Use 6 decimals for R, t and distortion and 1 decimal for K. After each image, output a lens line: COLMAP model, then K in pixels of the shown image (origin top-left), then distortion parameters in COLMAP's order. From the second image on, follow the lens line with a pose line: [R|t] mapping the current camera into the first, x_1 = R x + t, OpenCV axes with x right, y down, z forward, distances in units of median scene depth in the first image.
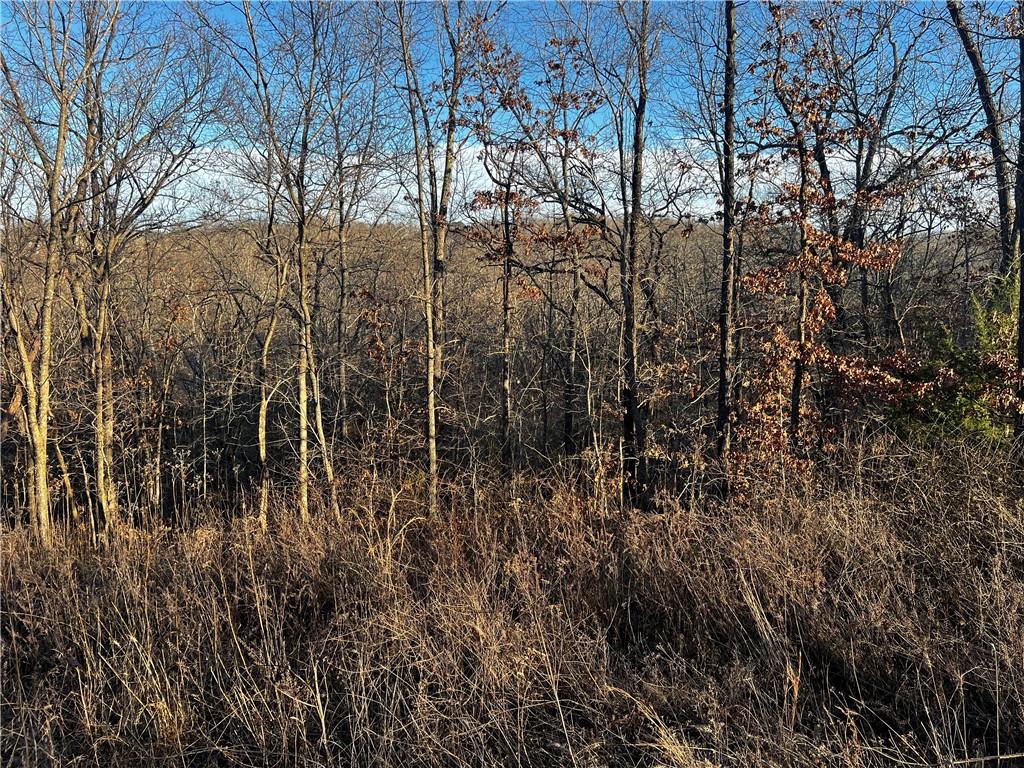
lens RADIAL K [[761.8, 0, 512.0], [0, 761.8, 384.0], [0, 0, 1]] dist [0.064907, -0.074208]
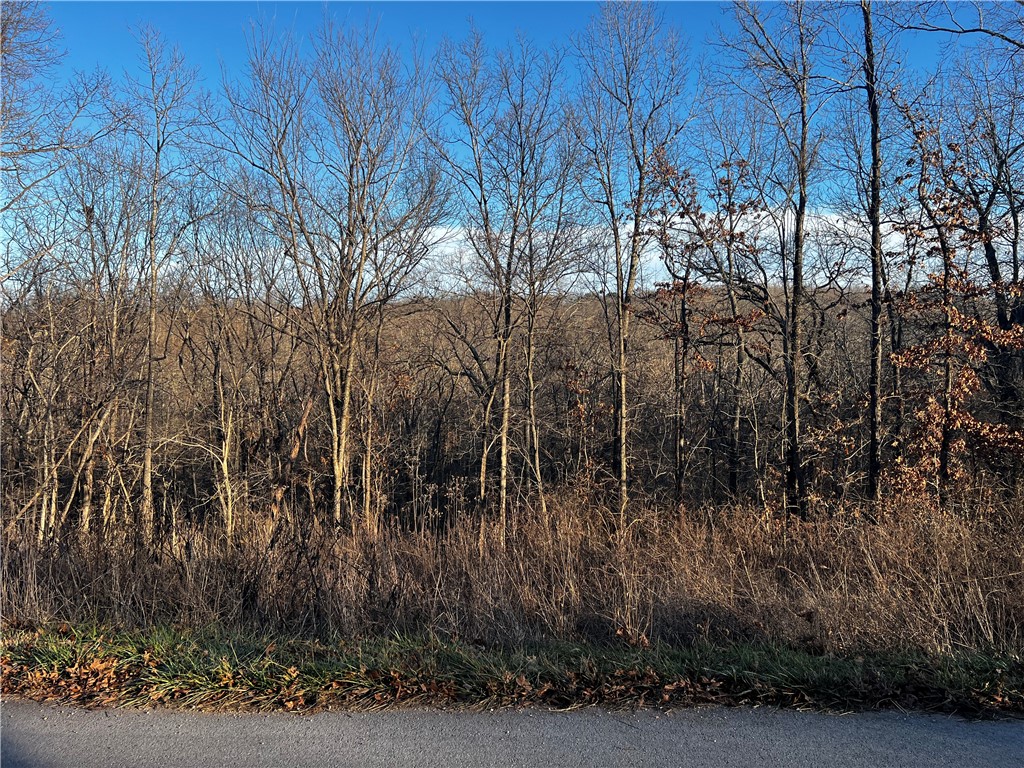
lens RADIAL K [[761.8, 0, 512.0], [0, 761.8, 384.0], [0, 0, 1]] dist [0.064907, -0.074208]
pose [[0.980101, 0.008006, -0.198337, -0.031255], [-0.025635, 0.995924, -0.086477, 0.019823], [0.196836, 0.089841, 0.976312, -0.223709]]
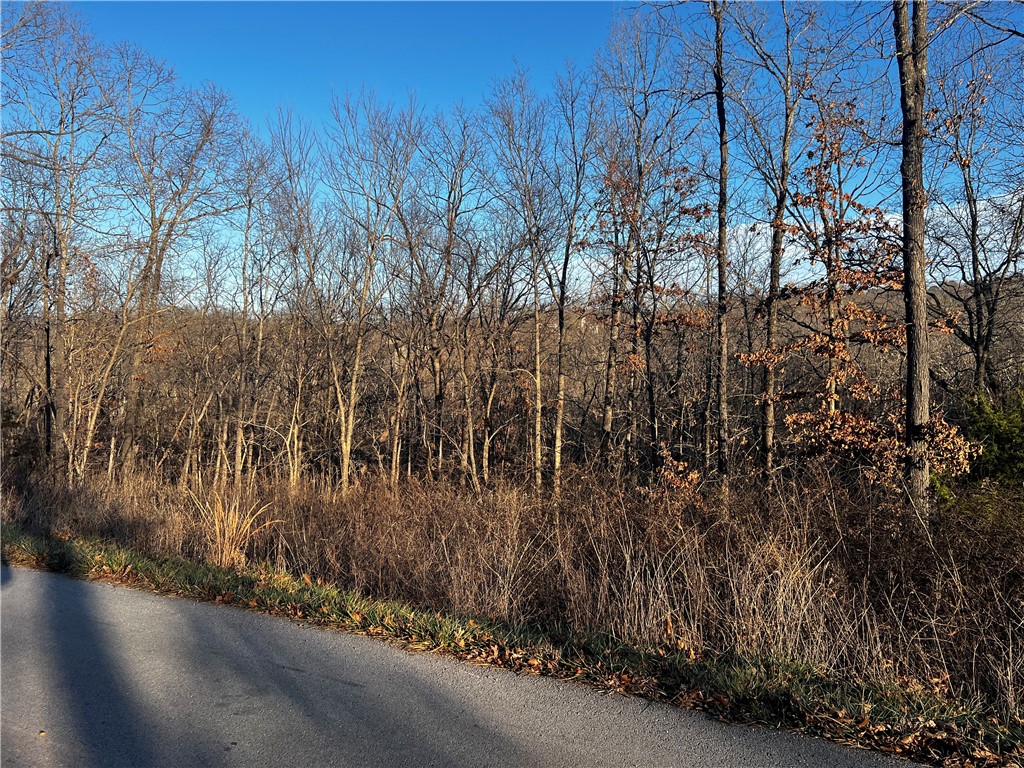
lens RADIAL K [[761.8, 0, 512.0], [0, 761.8, 384.0], [0, 0, 1]] dist [0.064907, -0.074208]
pose [[0.801103, 0.012351, -0.598399, 0.573361], [-0.064168, 0.995797, -0.065351, 0.007725], [0.595077, 0.090751, 0.798528, -0.135547]]
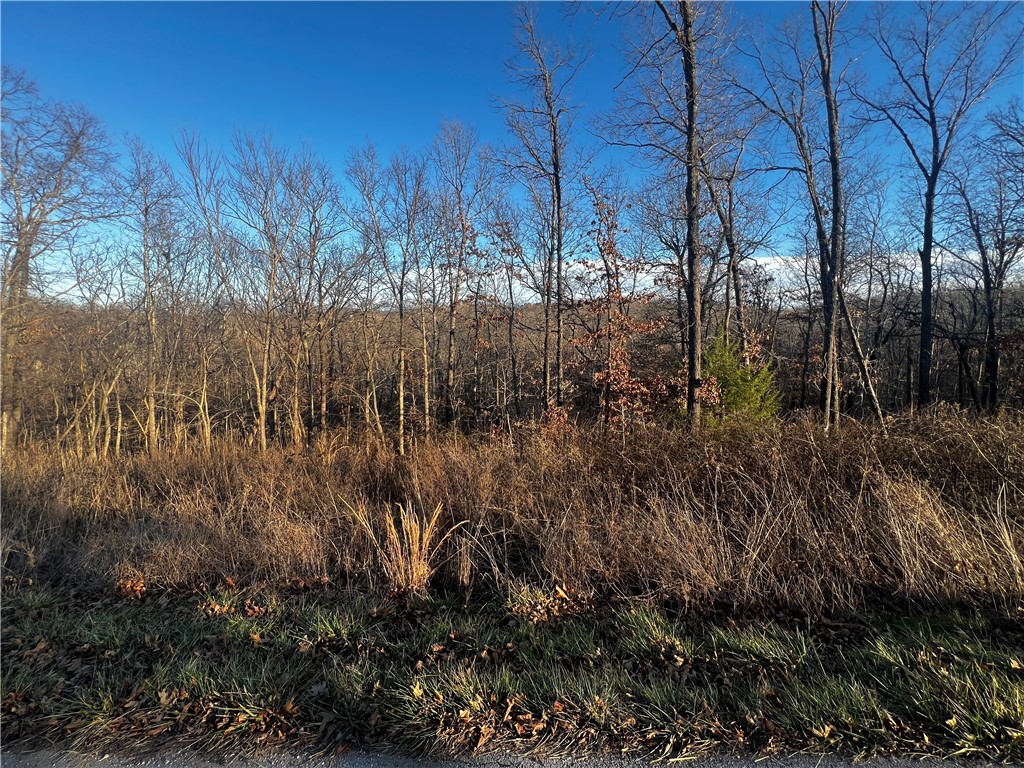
lens RADIAL K [[408.1, 0, 512.0], [0, 408.1, 384.0], [0, 0, 1]] dist [-0.003417, 0.000065]
pose [[0.986231, 0.013229, -0.164842, 0.260141], [-0.014855, 0.999852, -0.008635, -0.006199], [0.164704, 0.010965, 0.986282, -0.064681]]
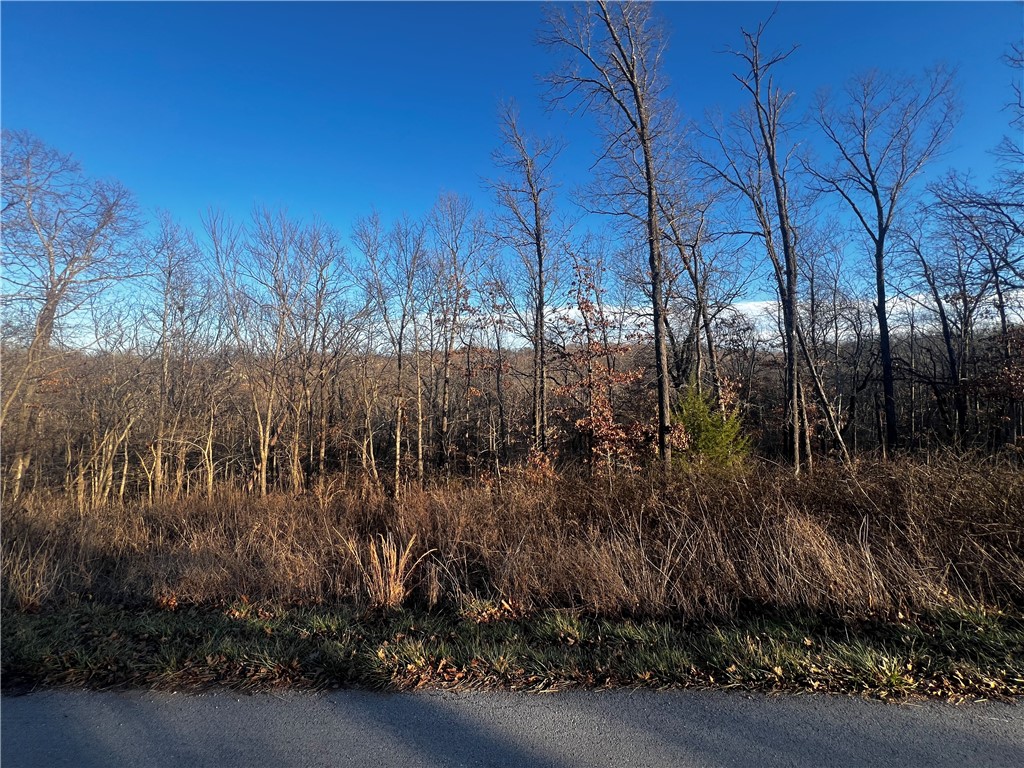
lens RADIAL K [[408.1, 0, 512.0], [0, 408.1, 384.0], [0, 0, 1]] dist [-0.003417, 0.000065]
pose [[0.986165, -0.009299, -0.165505, 0.298694], [-0.009703, 0.993475, -0.113636, -0.013567], [0.165482, 0.113670, 0.979640, -0.124506]]
